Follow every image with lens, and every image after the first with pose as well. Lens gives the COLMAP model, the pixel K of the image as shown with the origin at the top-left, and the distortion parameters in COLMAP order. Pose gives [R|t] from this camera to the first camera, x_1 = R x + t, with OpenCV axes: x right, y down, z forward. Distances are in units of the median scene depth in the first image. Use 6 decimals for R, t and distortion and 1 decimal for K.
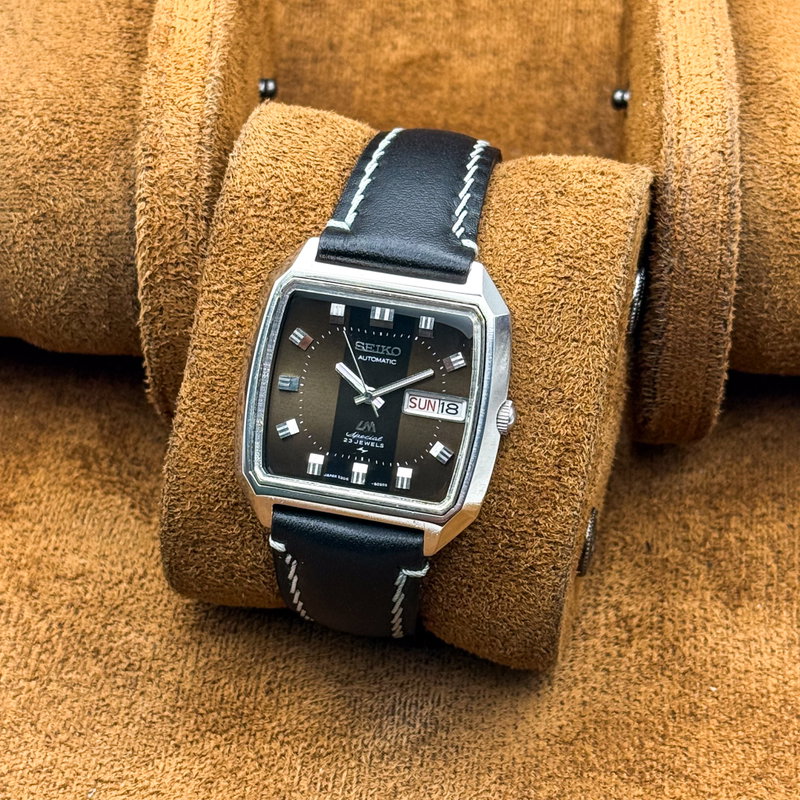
lens RADIAL K [[2260.6, 0, 400.0], [0, 2260.6, 400.0], [0, 0, 1]] dist [0.098629, -0.610429]
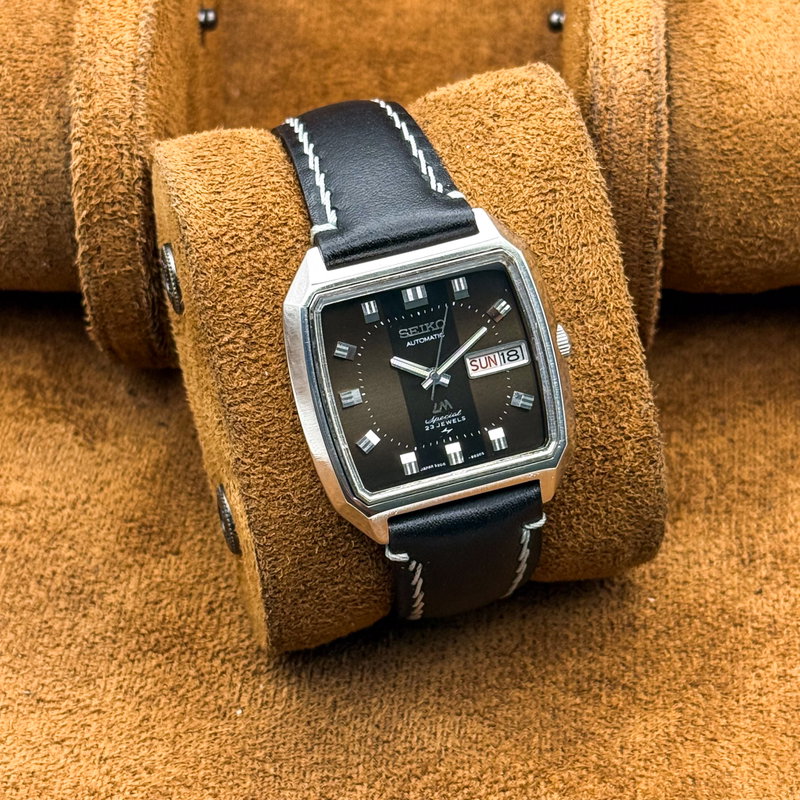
lens RADIAL K [[2260.6, 0, 400.0], [0, 2260.6, 400.0], [0, 0, 1]] dist [0.098629, -0.610429]
pose [[0.873684, -0.396826, 0.281434, -0.301594], [0.387806, 0.917375, 0.089605, -0.084669], [-0.293738, 0.030855, 0.955388, 0.071675]]
